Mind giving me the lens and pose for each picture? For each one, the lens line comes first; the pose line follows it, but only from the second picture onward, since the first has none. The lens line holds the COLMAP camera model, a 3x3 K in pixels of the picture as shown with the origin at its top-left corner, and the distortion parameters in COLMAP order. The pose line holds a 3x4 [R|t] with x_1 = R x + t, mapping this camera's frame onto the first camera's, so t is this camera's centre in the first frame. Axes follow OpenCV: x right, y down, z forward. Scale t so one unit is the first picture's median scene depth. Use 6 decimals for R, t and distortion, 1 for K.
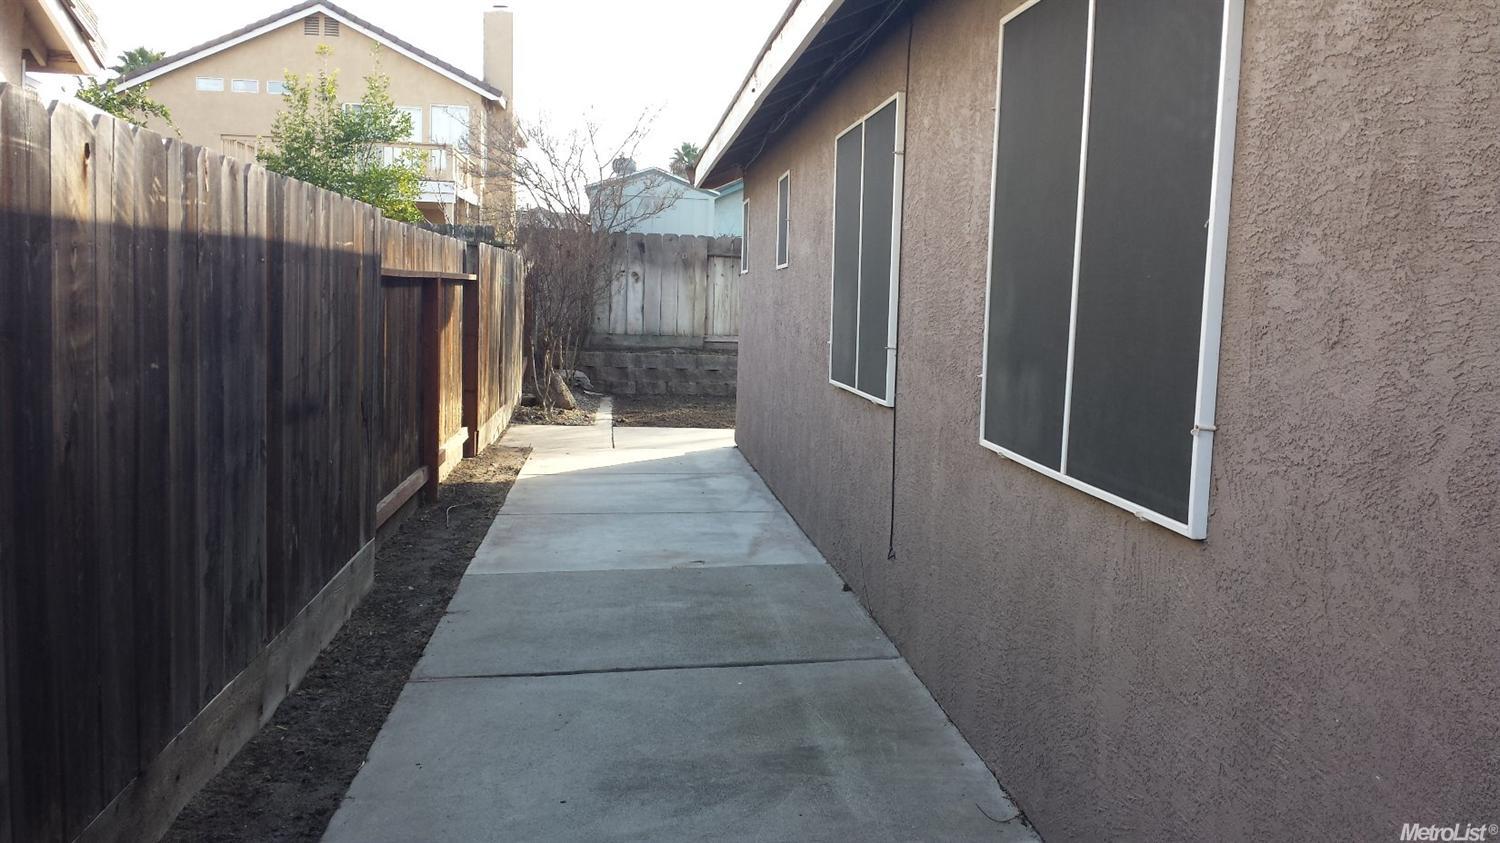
lens RADIAL K [[1377.4, 0, 750.0], [0, 1377.4, 421.5], [0, 0, 1]] dist [0.134733, -0.323125]
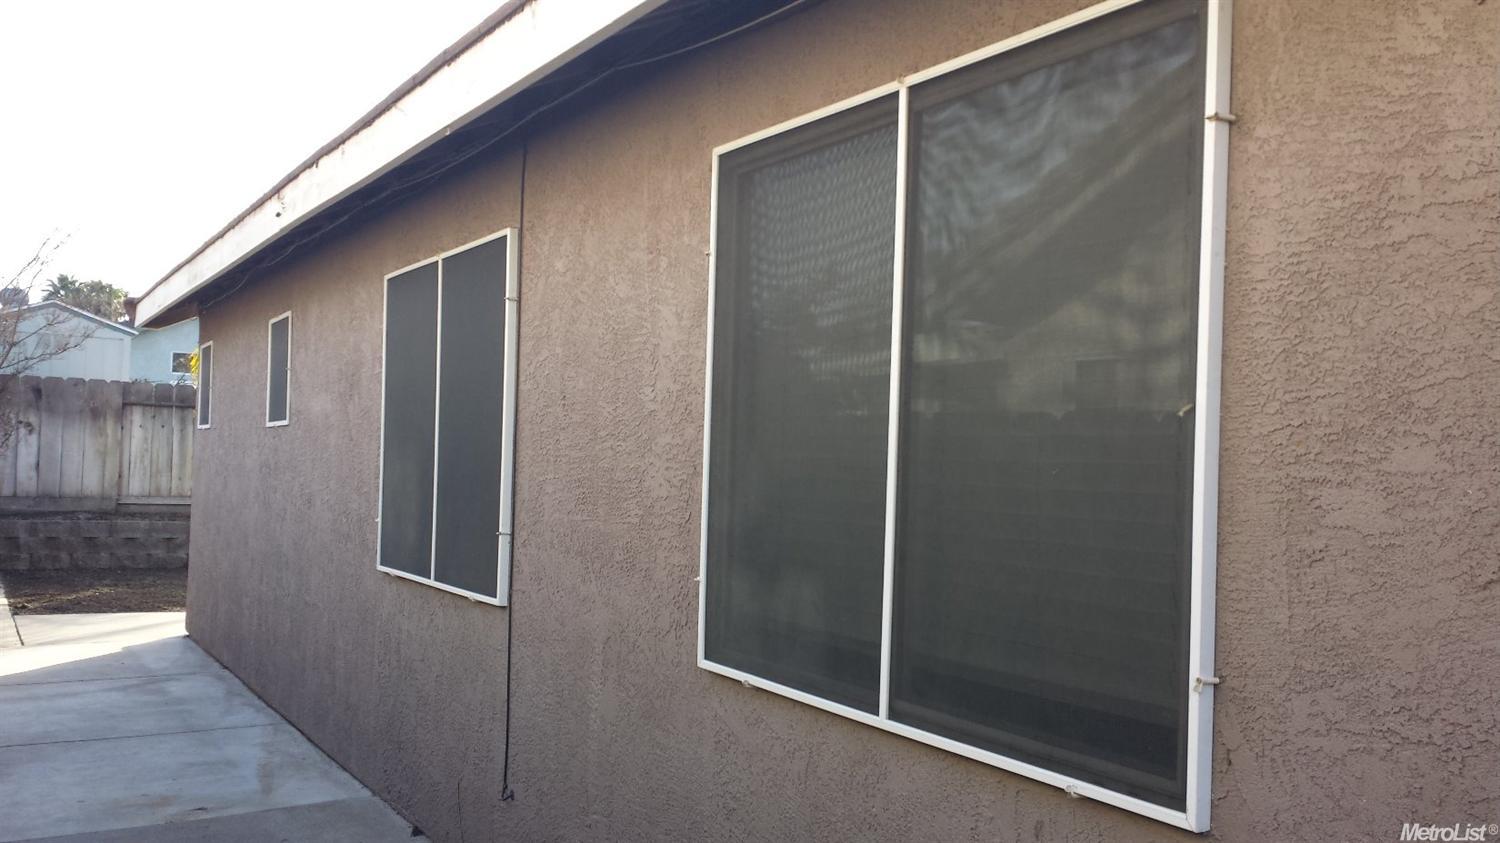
lens RADIAL K [[1377.4, 0, 750.0], [0, 1377.4, 421.5], [0, 0, 1]] dist [0.134733, -0.323125]
pose [[0.913296, 0.009170, 0.407192, -0.087425], [0.034451, 0.994424, -0.099665, -0.028857], [-0.405836, 0.105052, 0.907888, 0.170445]]
